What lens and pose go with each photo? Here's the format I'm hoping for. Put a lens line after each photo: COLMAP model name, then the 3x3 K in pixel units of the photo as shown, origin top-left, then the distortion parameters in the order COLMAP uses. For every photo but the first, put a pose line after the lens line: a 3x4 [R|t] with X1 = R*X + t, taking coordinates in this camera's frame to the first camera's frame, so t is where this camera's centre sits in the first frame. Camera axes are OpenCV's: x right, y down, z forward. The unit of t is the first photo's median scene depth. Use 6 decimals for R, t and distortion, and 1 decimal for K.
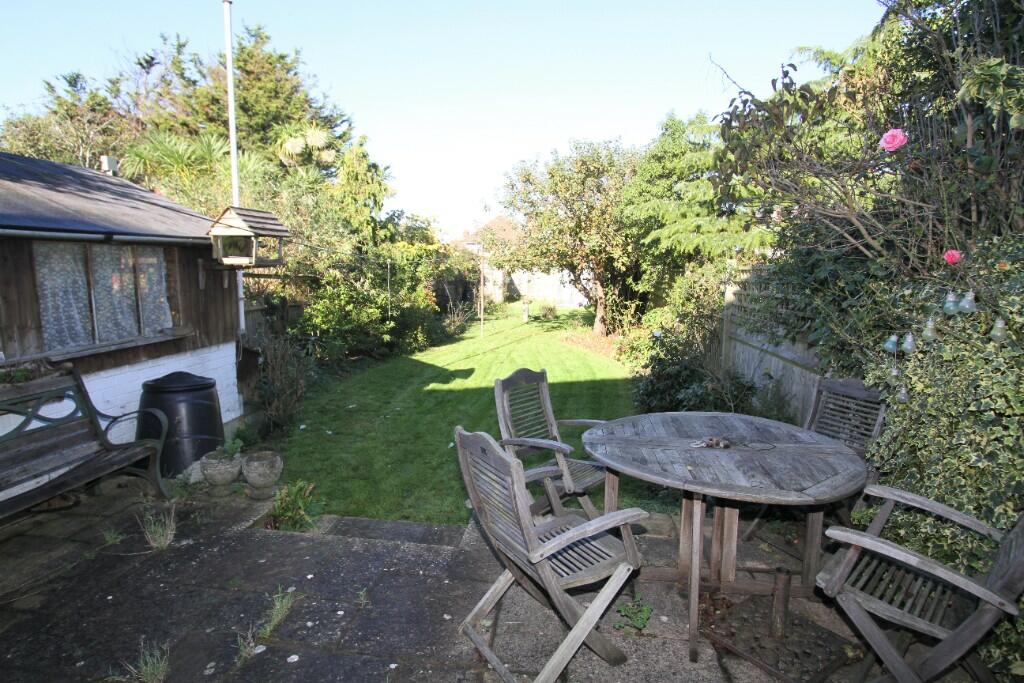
lens RADIAL K [[567.2, 0, 512.0], [0, 567.2, 341.5], [0, 0, 1]] dist [0.000695, -0.000009]
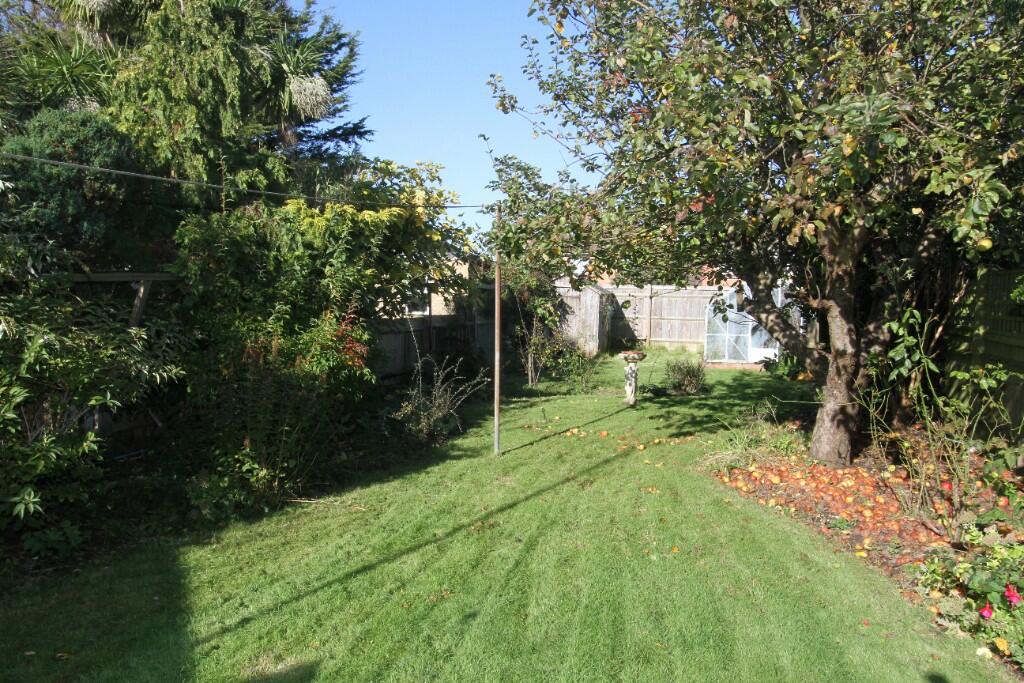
lens RADIAL K [[776.5, 0, 512.0], [0, 776.5, 341.5], [0, 0, 1]] dist [-0.002264, -0.000659]
pose [[0.985436, 0.011475, -0.169657, 0.043903], [-0.024121, 0.997065, -0.072663, -0.044747], [0.168325, 0.075697, 0.982821, 0.509567]]
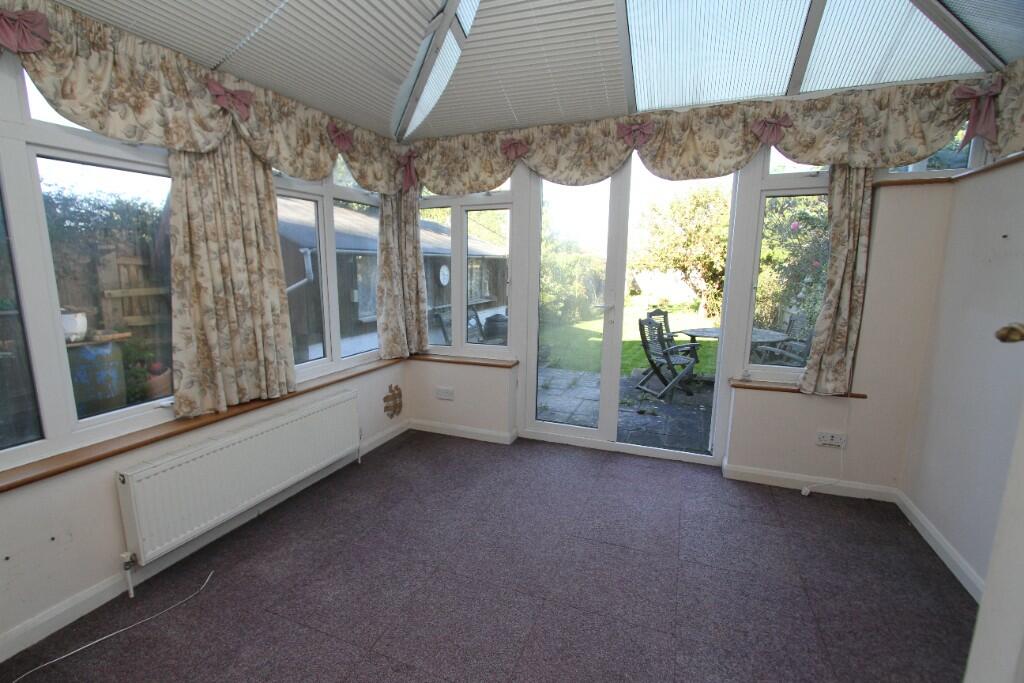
lens RADIAL K [[483.4, 0, 489.7], [0, 483.4, 346.8], [0, 0, 1]] dist [-0.000644, -0.000124]
pose [[0.962144, 0.039291, -0.269695, -0.027288], [-0.031521, 0.998956, 0.033080, 0.039781], [0.270713, -0.023327, 0.962377, -0.301156]]
